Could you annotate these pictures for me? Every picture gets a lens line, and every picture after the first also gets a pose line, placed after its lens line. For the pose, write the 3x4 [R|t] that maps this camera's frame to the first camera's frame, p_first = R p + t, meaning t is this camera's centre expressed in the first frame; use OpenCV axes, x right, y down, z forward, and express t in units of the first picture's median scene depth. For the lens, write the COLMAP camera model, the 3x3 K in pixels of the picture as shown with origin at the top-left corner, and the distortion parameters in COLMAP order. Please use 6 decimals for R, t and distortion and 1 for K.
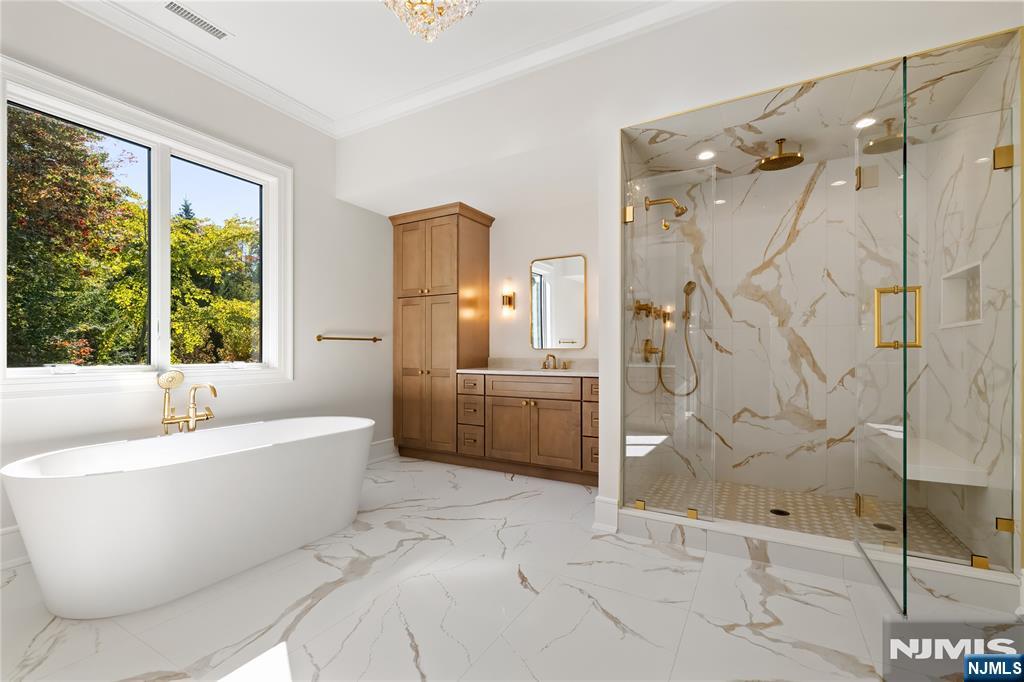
lens RADIAL K [[431.3, 0, 514.7], [0, 431.3, 350.5], [0, 0, 1]] dist [0.002431, 0.000075]
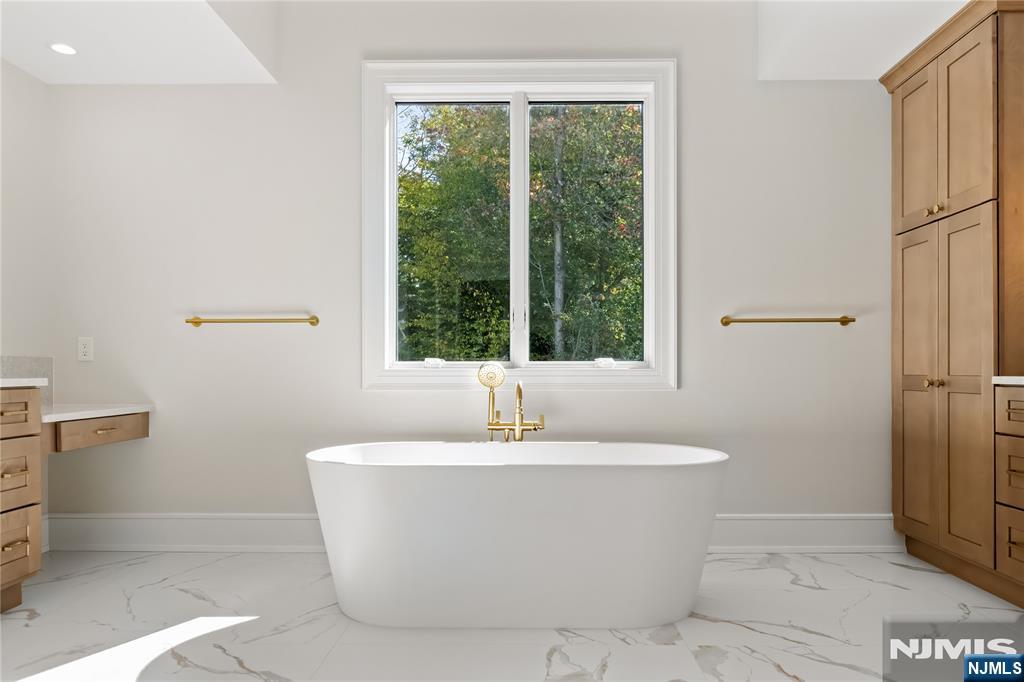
lens RADIAL K [[694.0, 0, 530.6], [0, 694.0, 368.9], [0, 0, 1]] dist [0.002821, -0.001224]
pose [[0.490711, -0.000785, -0.871322, 0.302612], [0.005079, 0.999985, 0.001960, 0.040149], [0.871307, -0.005387, 0.490708, 0.323184]]
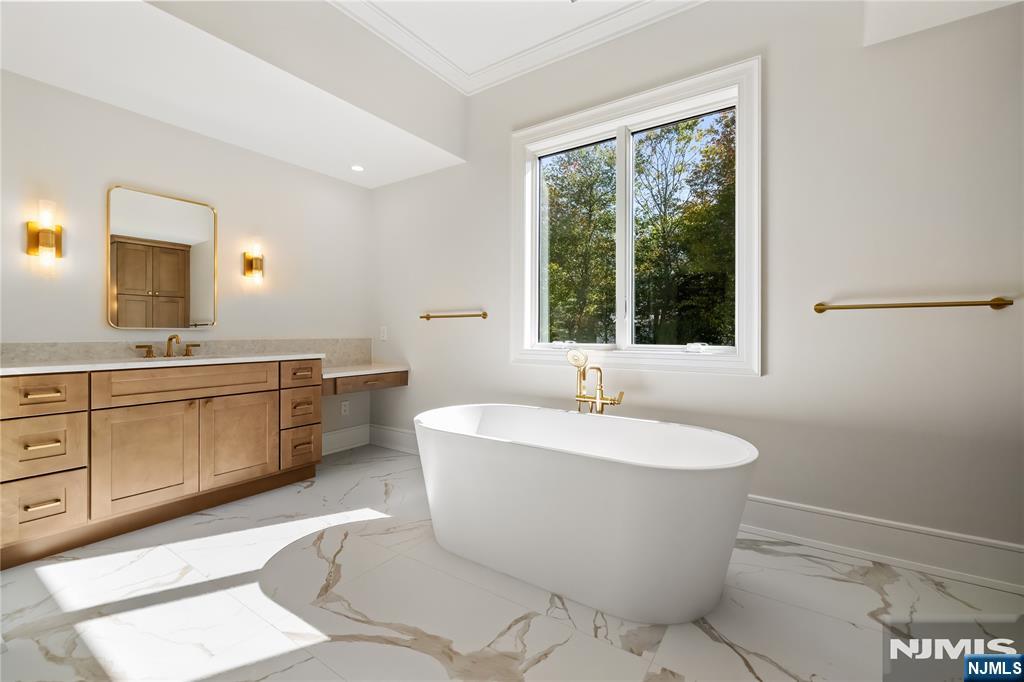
lens RADIAL K [[431.3, 0, 522.4], [0, 431.3, 330.2], [0, 0, 1]] dist [0.002431, 0.000075]
pose [[-0.070271, -0.002547, -0.997525, 0.185683], [0.002747, 0.999992, -0.002747, 0.001883], [0.997524, -0.002933, -0.070263, 0.731488]]
